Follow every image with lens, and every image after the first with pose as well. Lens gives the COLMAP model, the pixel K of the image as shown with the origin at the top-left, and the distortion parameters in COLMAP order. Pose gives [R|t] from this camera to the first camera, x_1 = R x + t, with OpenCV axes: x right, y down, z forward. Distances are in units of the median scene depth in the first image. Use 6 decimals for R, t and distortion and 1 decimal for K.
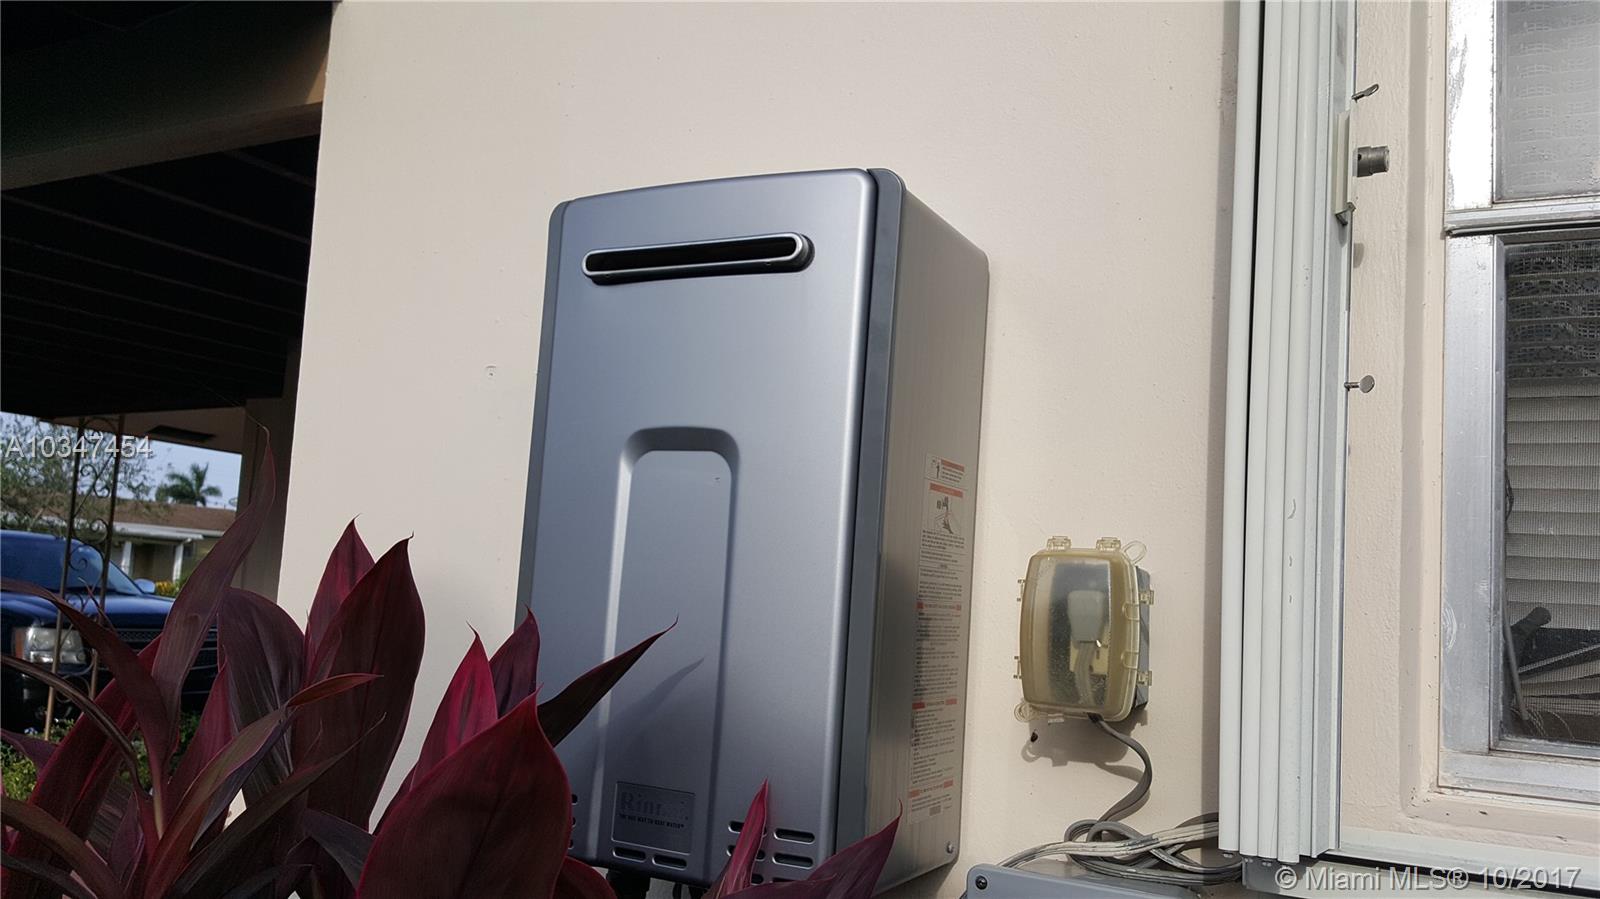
lens RADIAL K [[1194.9, 0, 802.1], [0, 1194.9, 479.3], [0, 0, 1]] dist [0.149285, -0.237386]
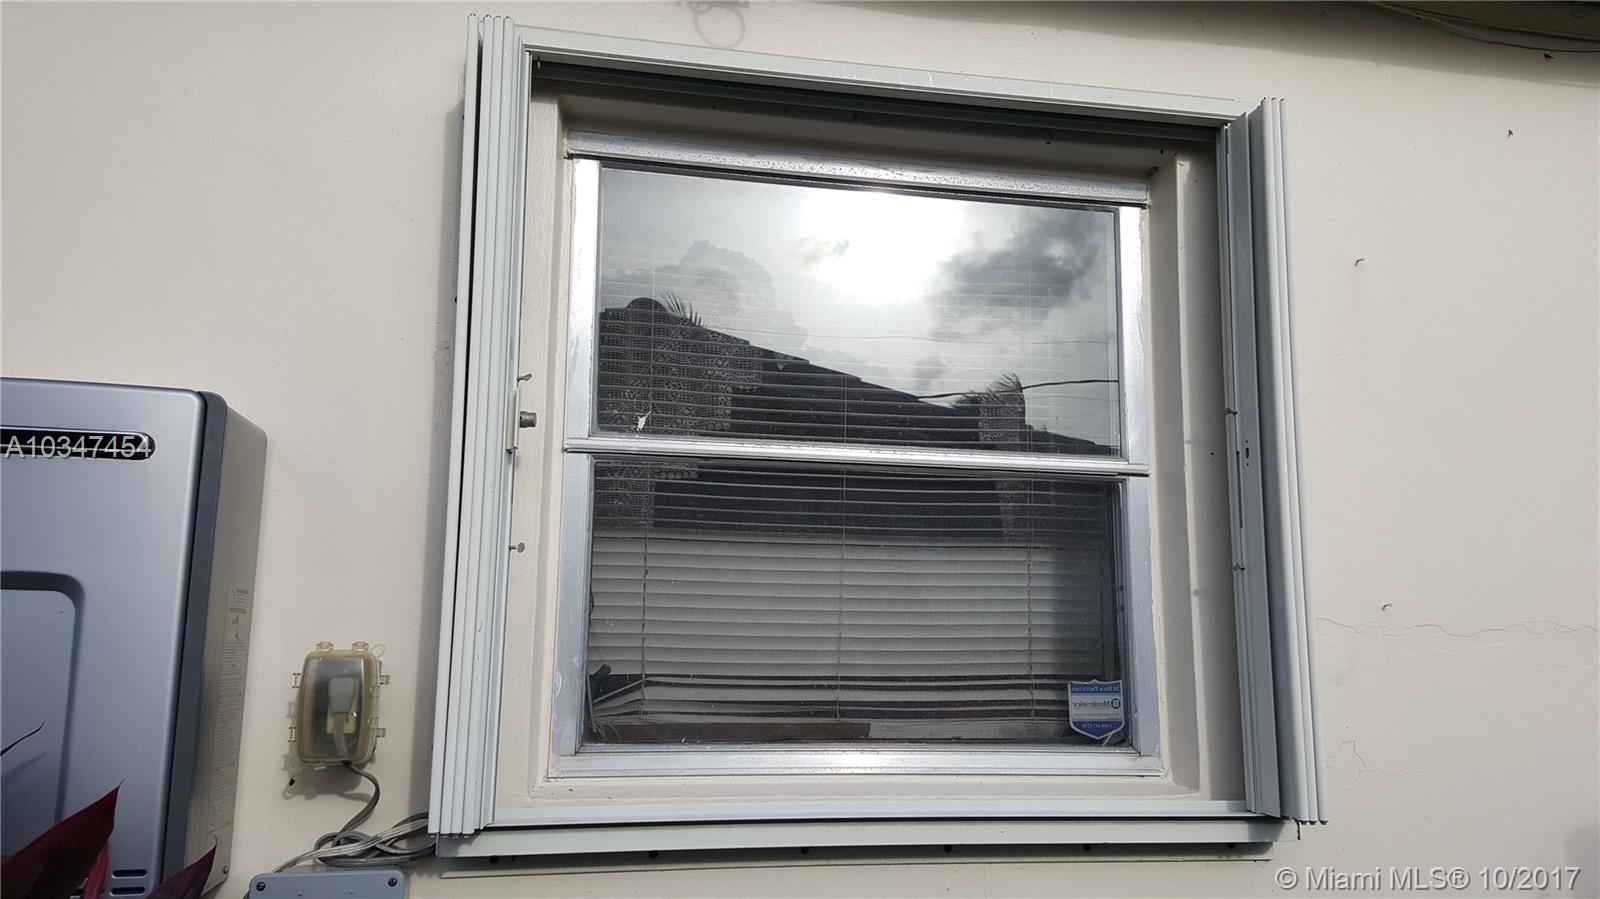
lens RADIAL K [[1194.9, 0, 802.1], [0, 1194.9, 479.3], [0, 0, 1]] dist [0.149285, -0.237386]
pose [[0.770074, 0.037553, 0.636848, -0.294590], [-0.028745, 0.999295, -0.024167, -0.133108], [-0.637307, 0.000304, 0.770610, -0.522872]]
